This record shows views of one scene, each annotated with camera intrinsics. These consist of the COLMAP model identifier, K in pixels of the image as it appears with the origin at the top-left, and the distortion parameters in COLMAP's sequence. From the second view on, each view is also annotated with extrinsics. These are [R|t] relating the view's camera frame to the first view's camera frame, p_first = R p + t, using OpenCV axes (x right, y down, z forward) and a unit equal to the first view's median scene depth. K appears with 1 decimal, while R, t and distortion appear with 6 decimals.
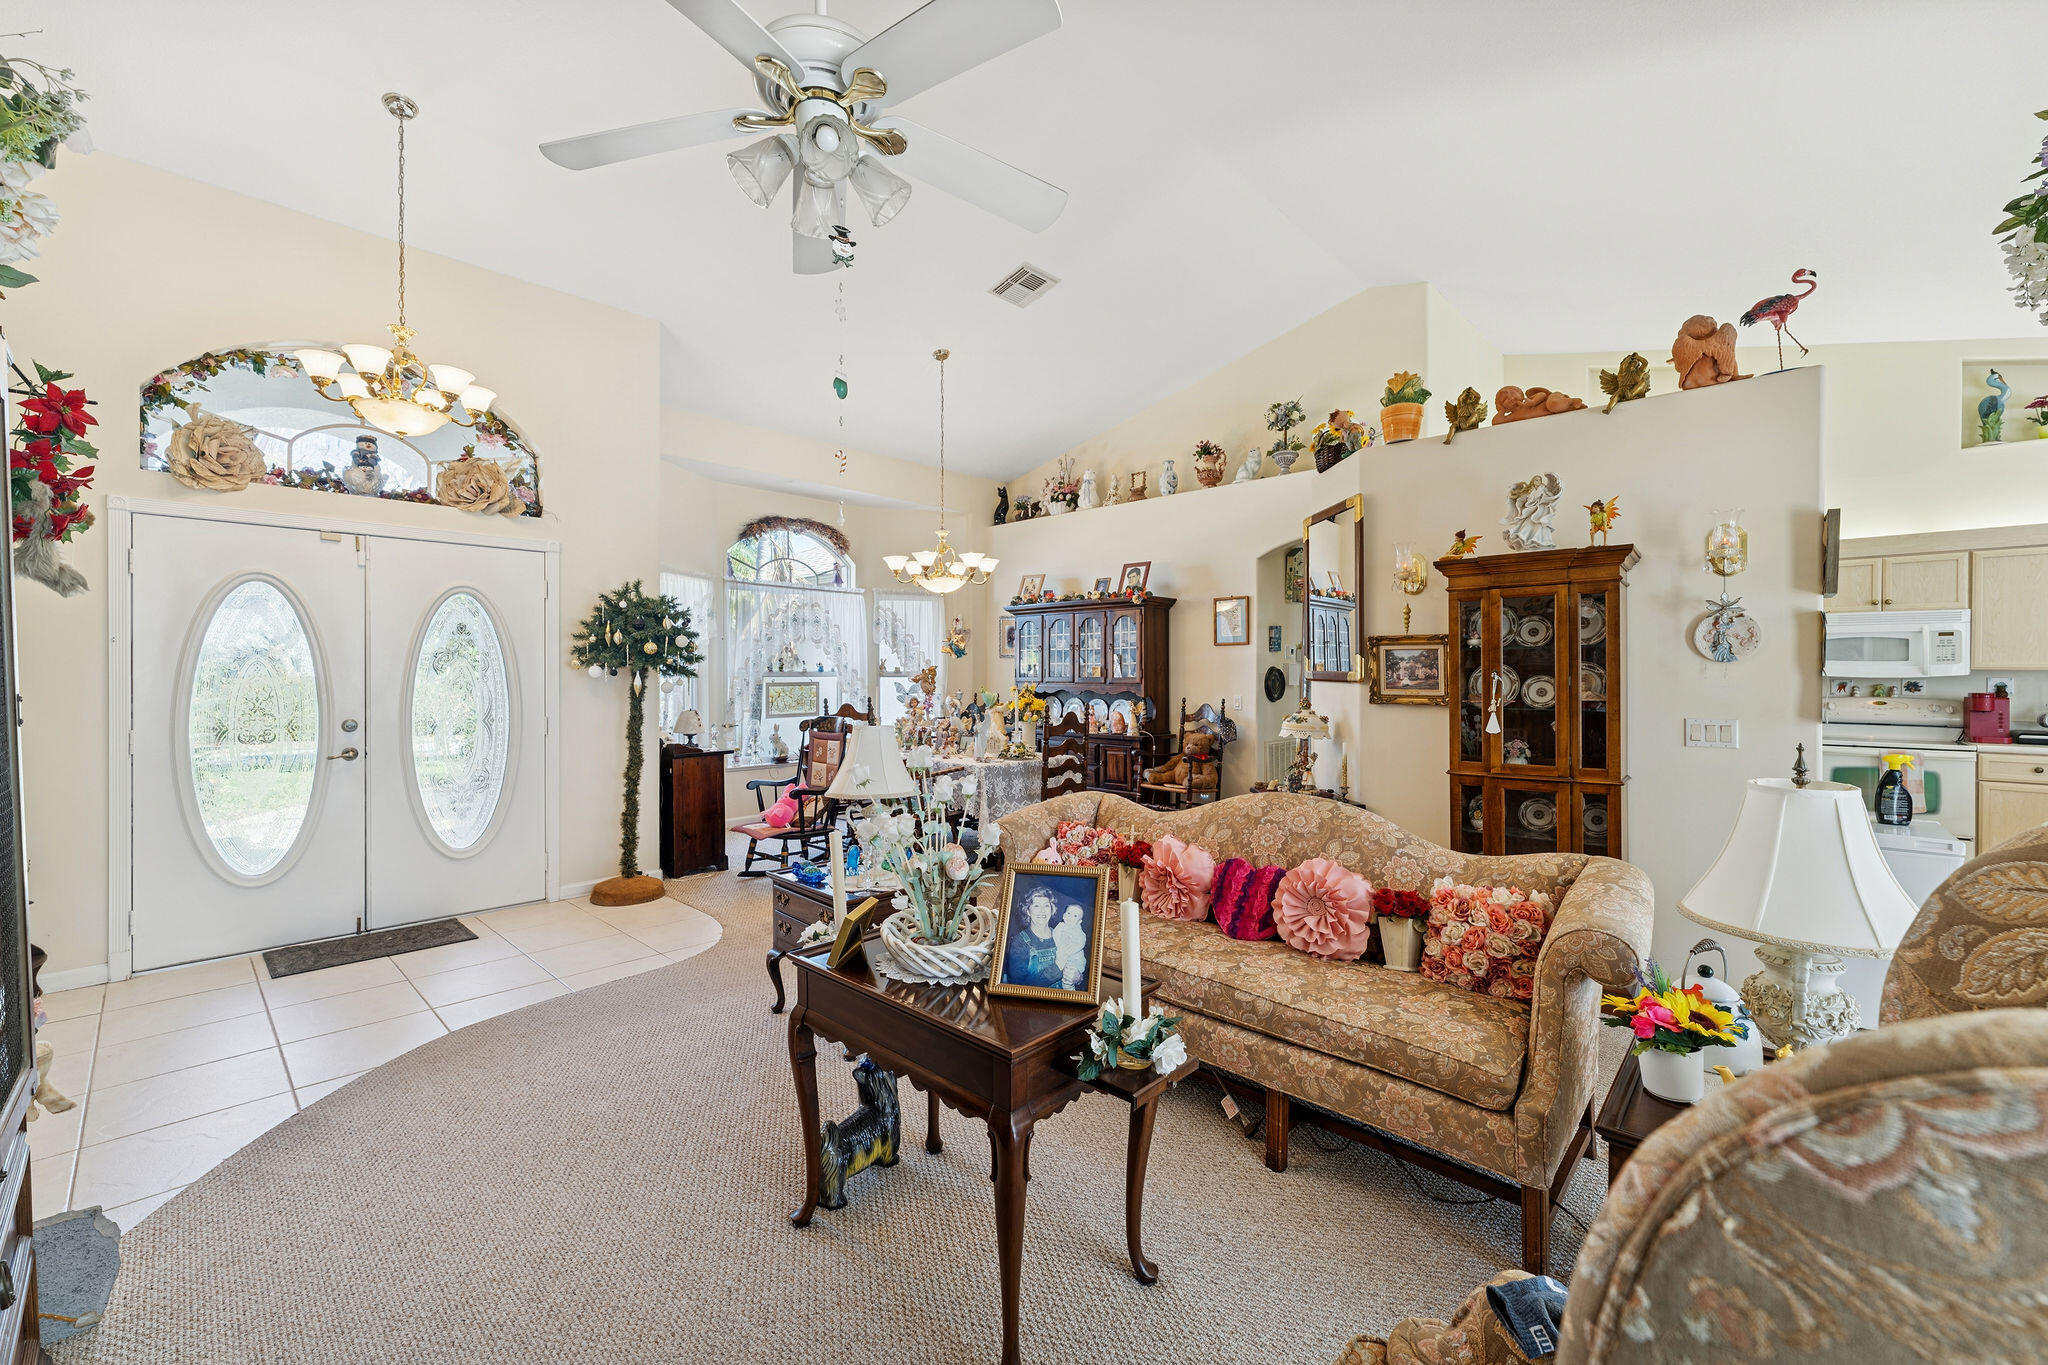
lens RADIAL K [[816.0, 0, 1024.0], [0, 816.0, 682.5], [0, 0, 1]] dist [0.011229, -0.000047]
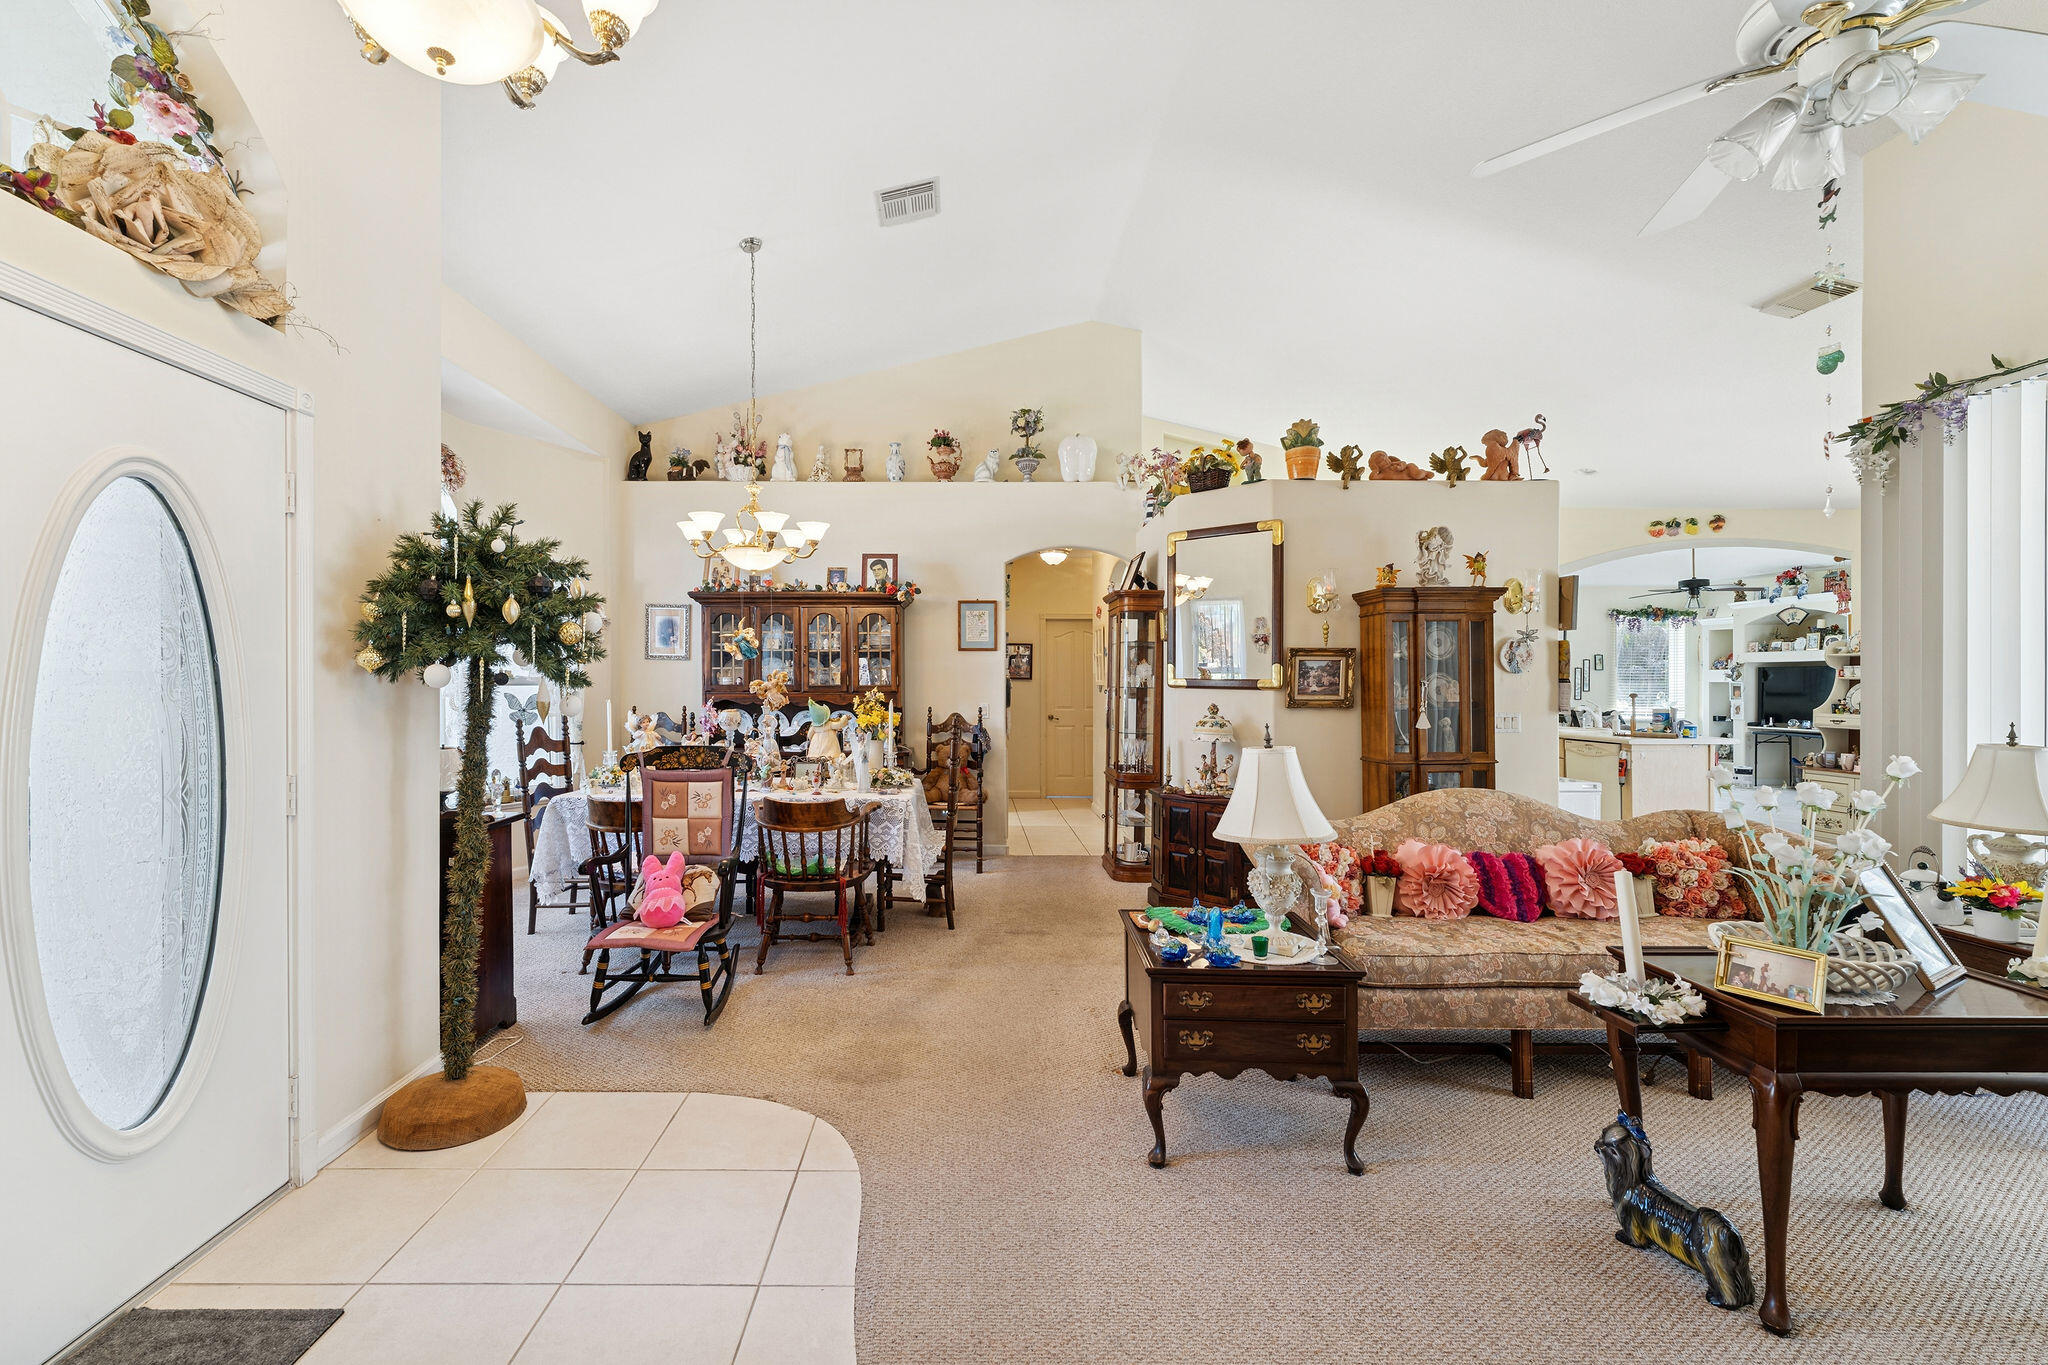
lens RADIAL K [[855.1, 0, 1001.8], [0, 855.1, 684.2], [0, 0, 1]] dist [-0.001943, -0.000231]
pose [[0.723204, -0.001527, 0.690633, -0.534062], [0.006228, 0.999971, -0.004310, -0.003046], [-0.690606, 0.007419, 0.723193, 0.334293]]
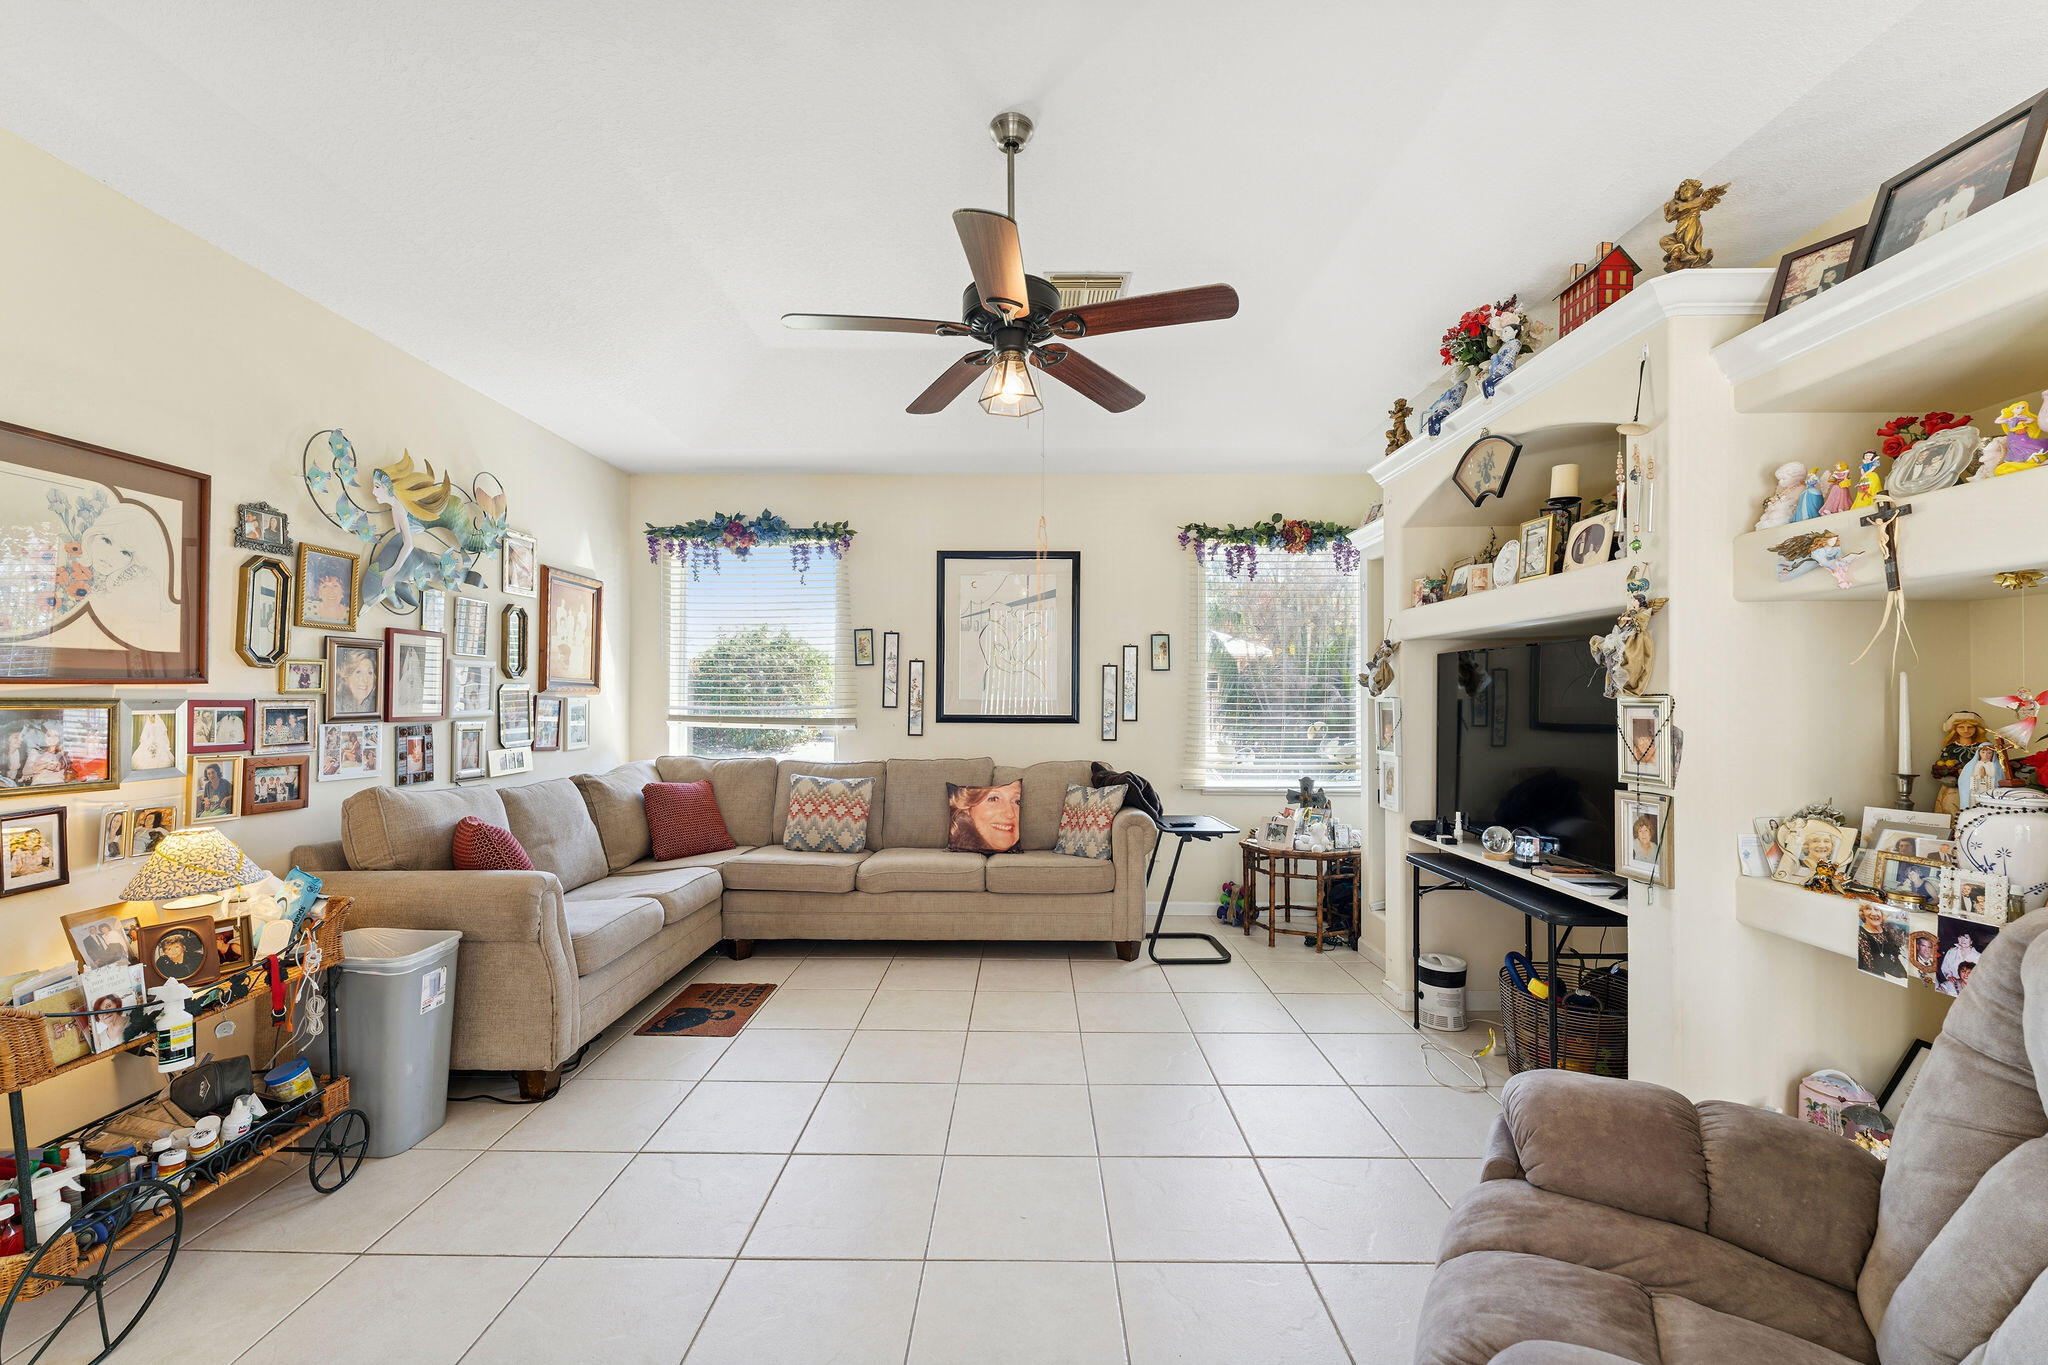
lens RADIAL K [[823.4, 0, 1024.1], [0, 823.4, 693.6], [0, 0, 1]] dist [-0.001327, -0.000418]
pose [[0.744986, 0.005963, 0.667053, 1.887615], [0.004418, 0.999894, -0.013873, -0.002520], [-0.667065, 0.013283, 0.744881, 0.291116]]
